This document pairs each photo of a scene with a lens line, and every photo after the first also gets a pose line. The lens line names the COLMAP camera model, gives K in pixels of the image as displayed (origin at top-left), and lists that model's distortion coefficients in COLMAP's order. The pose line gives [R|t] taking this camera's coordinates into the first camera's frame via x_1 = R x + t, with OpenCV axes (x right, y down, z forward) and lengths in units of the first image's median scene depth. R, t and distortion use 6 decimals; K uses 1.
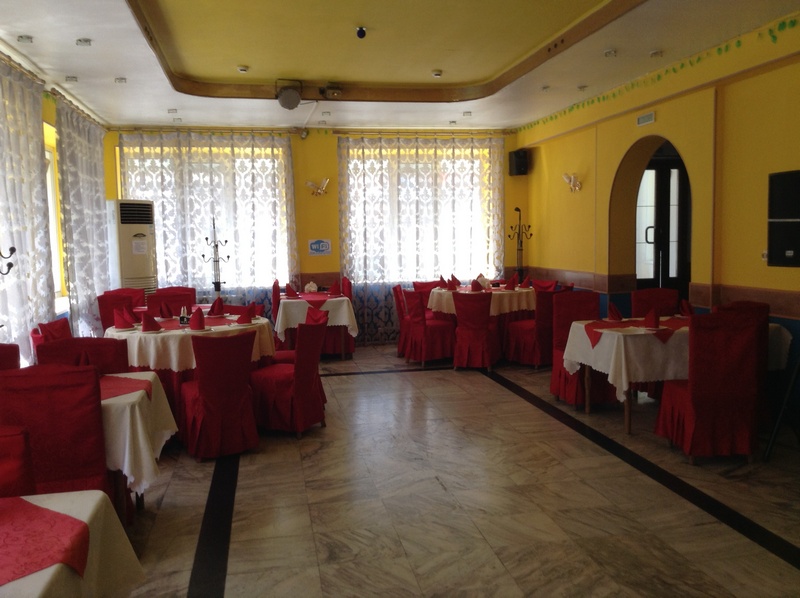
lens RADIAL K [[717.7, 0, 400.5], [0, 717.7, 301.6], [0, 0, 1]] dist [0.079966, -0.176314]
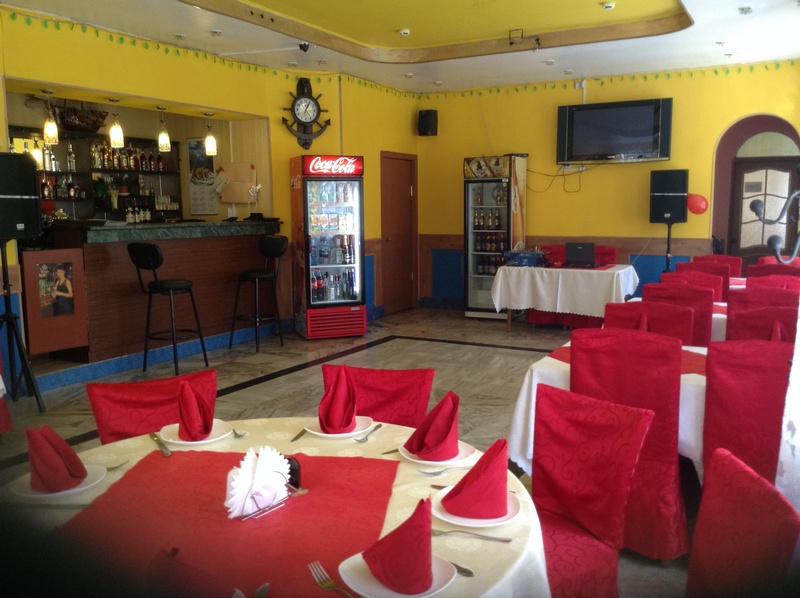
lens RADIAL K [[717.7, 0, 402.3], [0, 717.7, 300.3], [0, 0, 1]] dist [0.079966, -0.176314]
pose [[-0.773124, -0.053272, 0.632013, -0.352548], [0.083062, 0.979380, 0.184160, -0.061342], [-0.628792, 0.194875, -0.752758, 0.818097]]
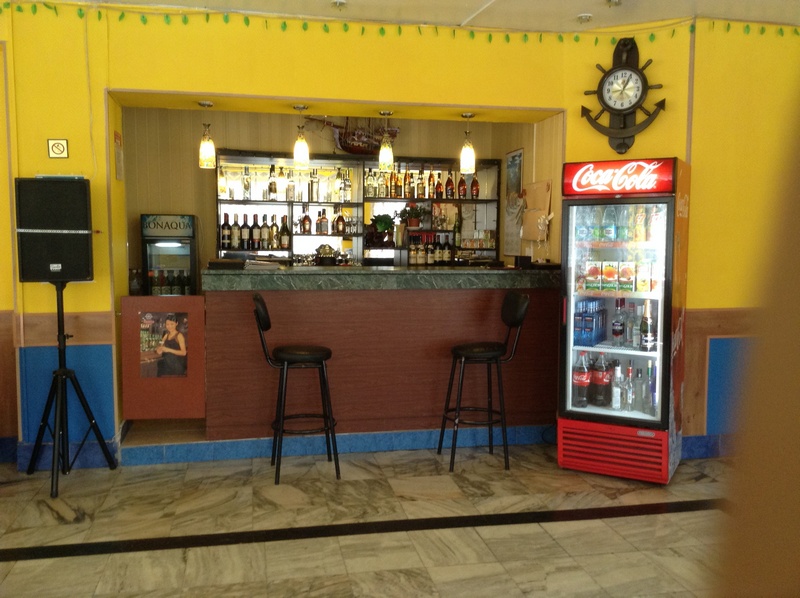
lens RADIAL K [[717.7, 0, 396.0], [0, 717.7, 299.5], [0, 0, 1]] dist [0.079966, -0.176314]
pose [[-0.018549, -0.061374, 0.997942, -0.219291], [0.084026, 0.994488, 0.062723, -0.025649], [-0.996291, 0.085016, -0.013290, 0.316384]]
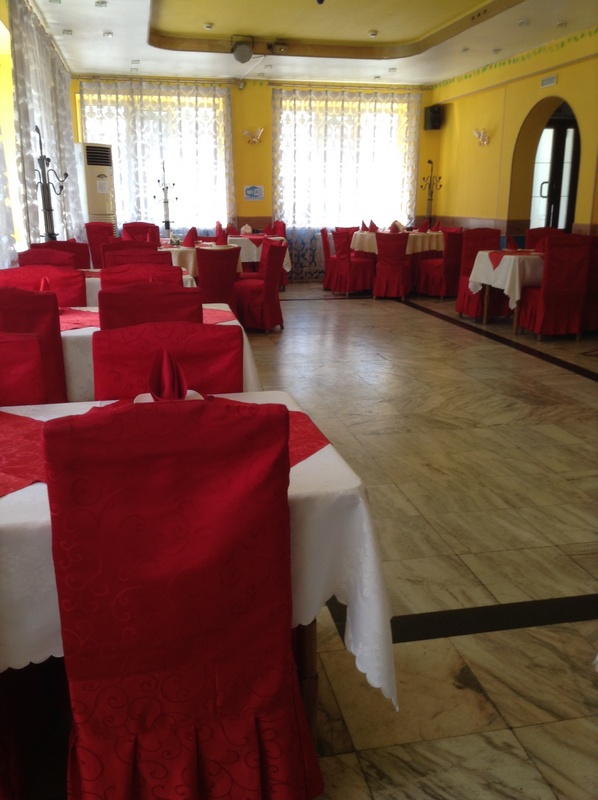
lens RADIAL K [[717.7, 0, 302.1], [0, 717.7, 406.1], [0, 0, 1]] dist [0.079966, -0.176314]
pose [[0.999542, 0.016953, 0.025076, -0.070039], [-0.021363, 0.982013, 0.187603, 0.045719], [-0.021444, -0.188053, 0.981925, -0.207845]]
